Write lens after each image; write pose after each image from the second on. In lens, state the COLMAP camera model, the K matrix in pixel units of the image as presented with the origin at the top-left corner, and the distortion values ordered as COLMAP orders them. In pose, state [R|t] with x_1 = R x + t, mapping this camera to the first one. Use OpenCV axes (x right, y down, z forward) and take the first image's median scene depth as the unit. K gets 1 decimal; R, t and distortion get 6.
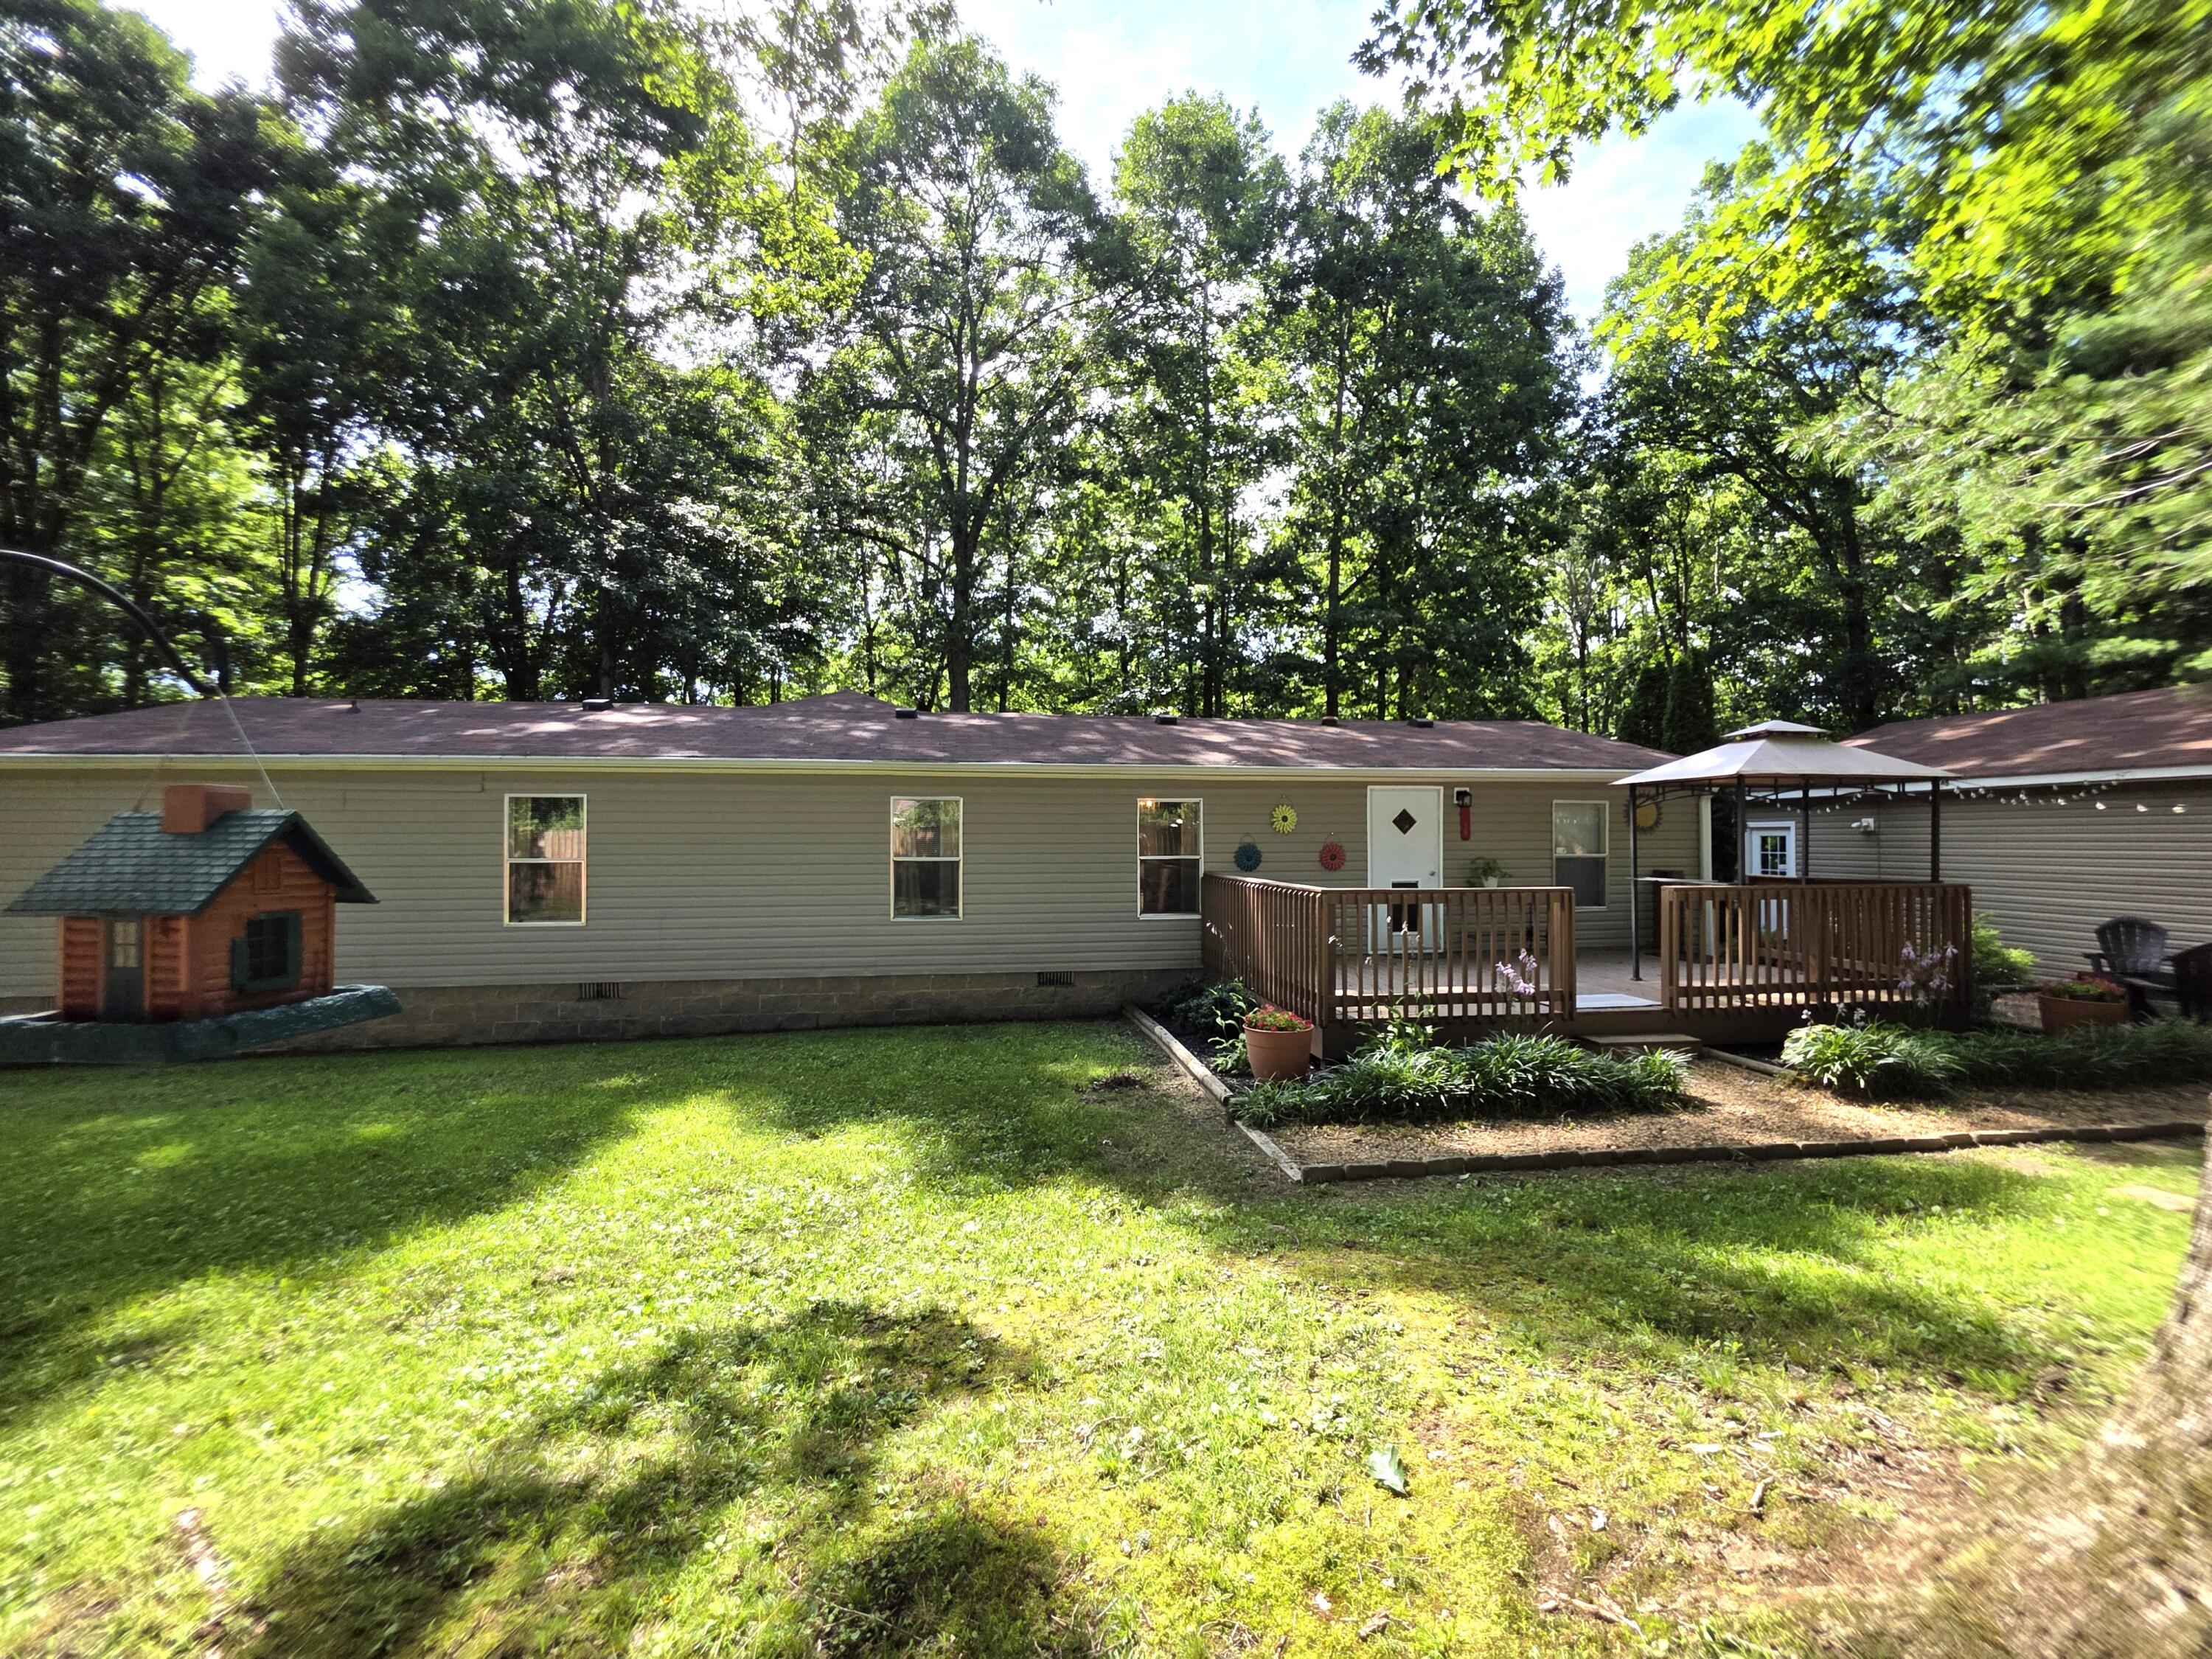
lens RADIAL K [[897.6, 0, 1101.6], [0, 897.6, 829.6], [0, 0, 1]] dist [0.000340, -0.000370]
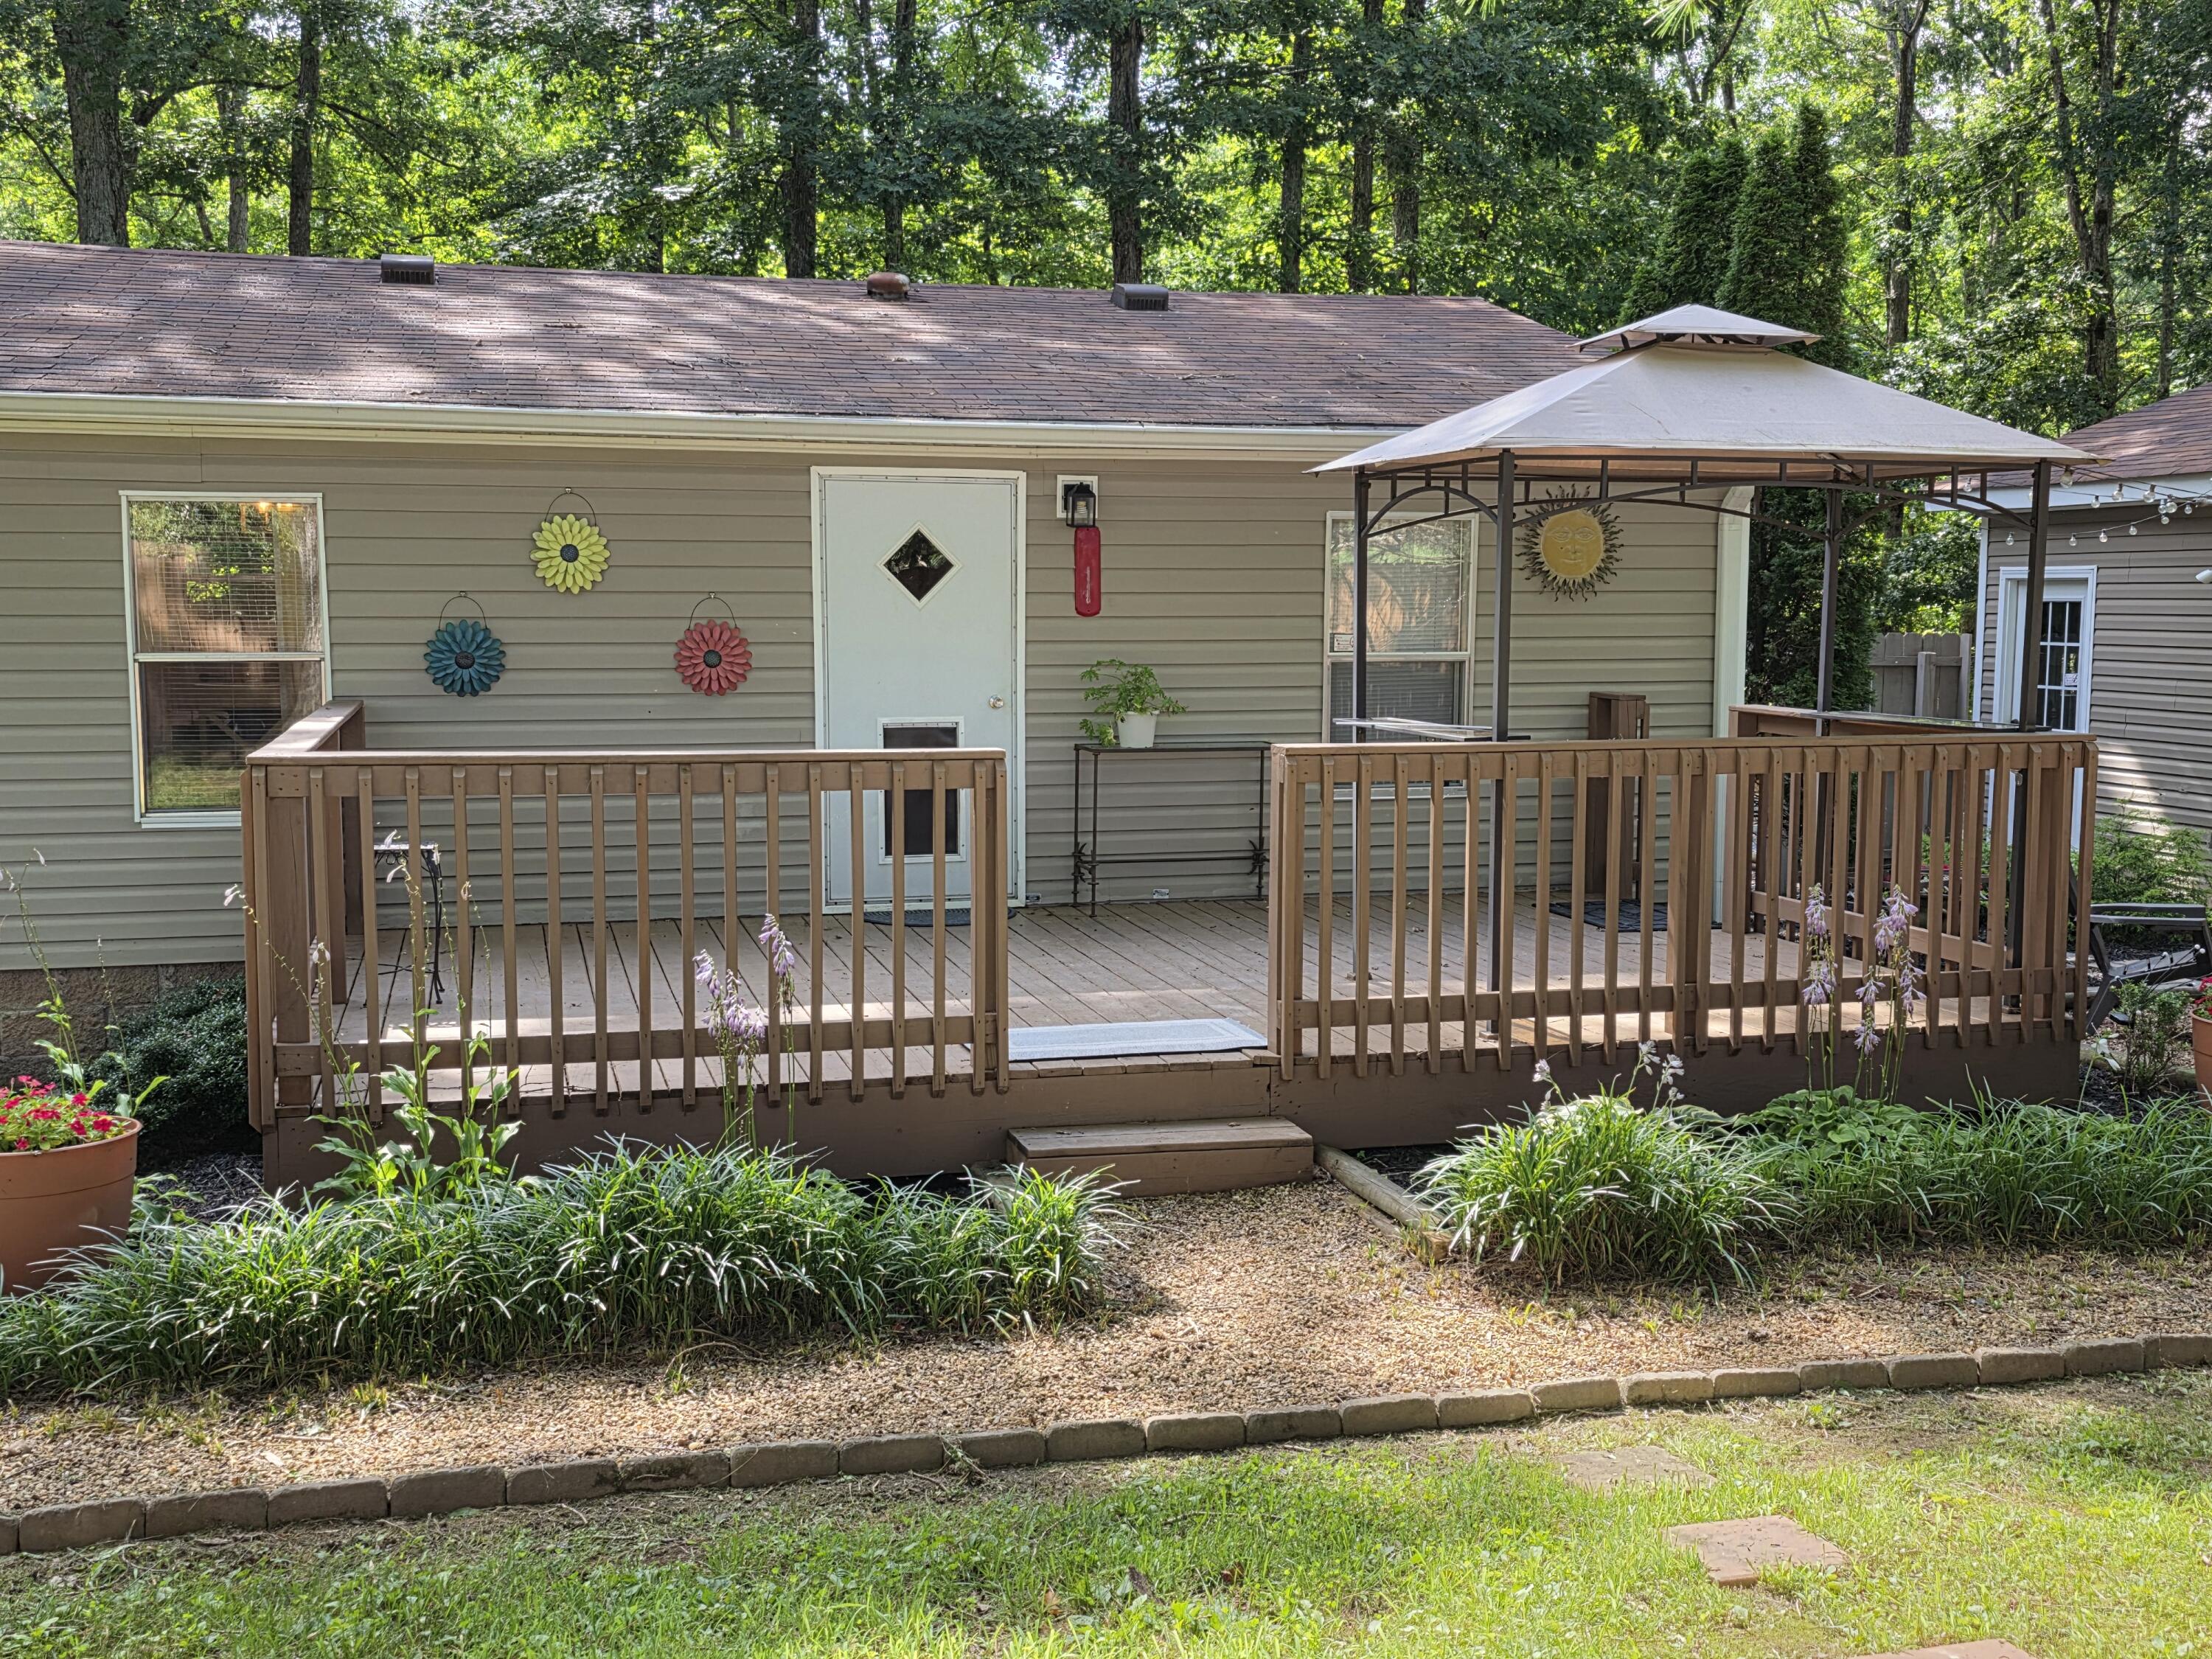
lens RADIAL K [[2291.1, 0, 1106.1], [0, 2291.1, 831.1], [0, 0, 1]] dist [0.072637, 0.000000]
pose [[0.993862, -0.006578, 0.110430, 0.388368], [-0.005474, 0.994084, 0.108478, -0.003323], [-0.110490, -0.108417, 0.987946, 0.036859]]
